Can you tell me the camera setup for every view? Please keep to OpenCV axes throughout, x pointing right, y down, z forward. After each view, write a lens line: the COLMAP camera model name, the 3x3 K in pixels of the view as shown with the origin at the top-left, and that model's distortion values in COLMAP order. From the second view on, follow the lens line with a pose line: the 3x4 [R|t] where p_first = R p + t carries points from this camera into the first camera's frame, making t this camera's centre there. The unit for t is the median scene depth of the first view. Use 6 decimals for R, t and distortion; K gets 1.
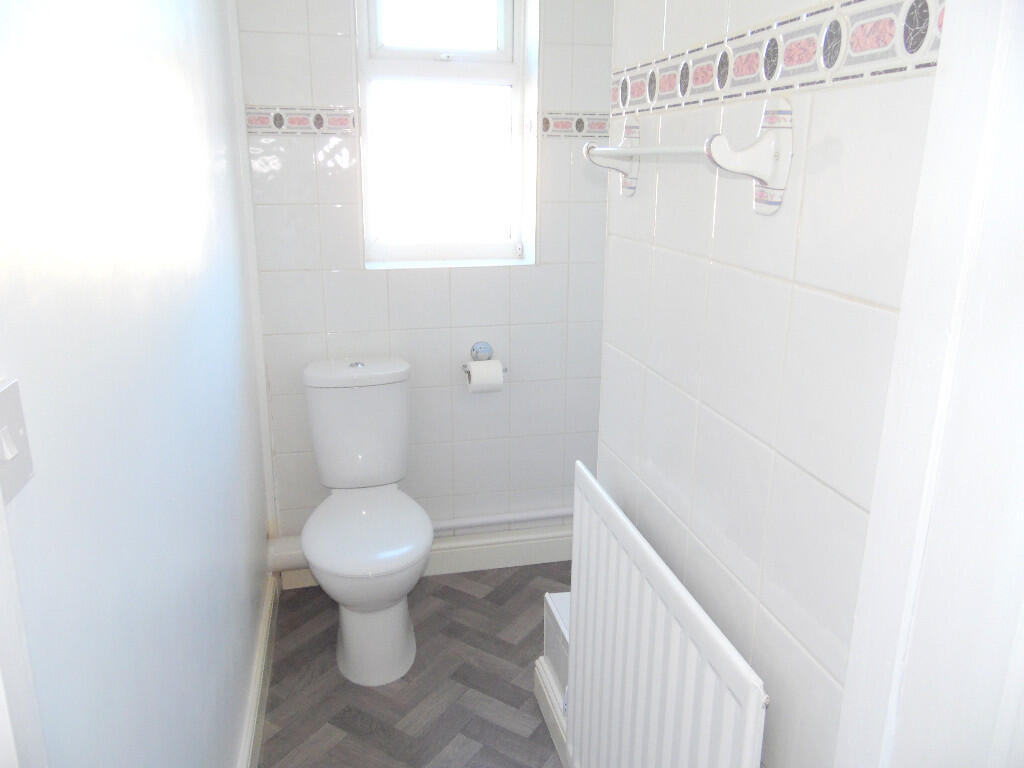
lens RADIAL K [[768.8, 0, 510.7], [0, 768.8, 384.0], [0, 0, 1]] dist [-0.023732, 0.054054]
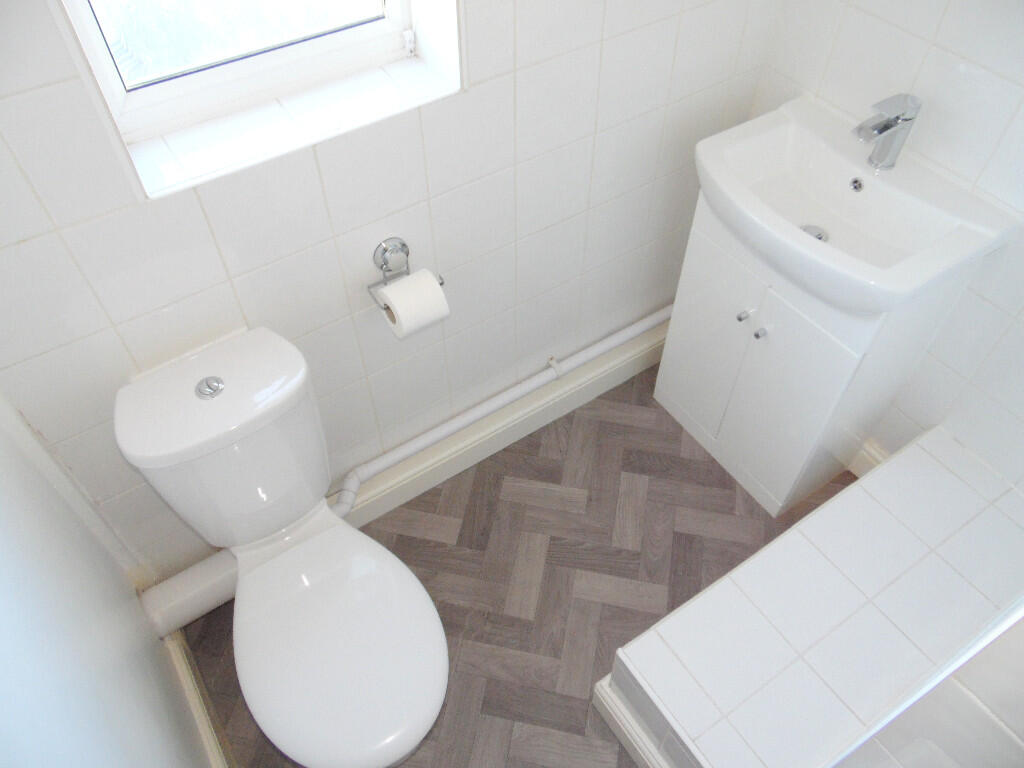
lens RADIAL K [[768.8, 0, 514.8], [0, 768.8, 382.7], [0, 0, 1]] dist [-0.023732, 0.054054]
pose [[0.930925, -0.284240, 0.229315, -0.124138], [0.101927, 0.805162, 0.584231, -0.328238], [-0.350698, -0.520502, 0.778517, 0.508177]]
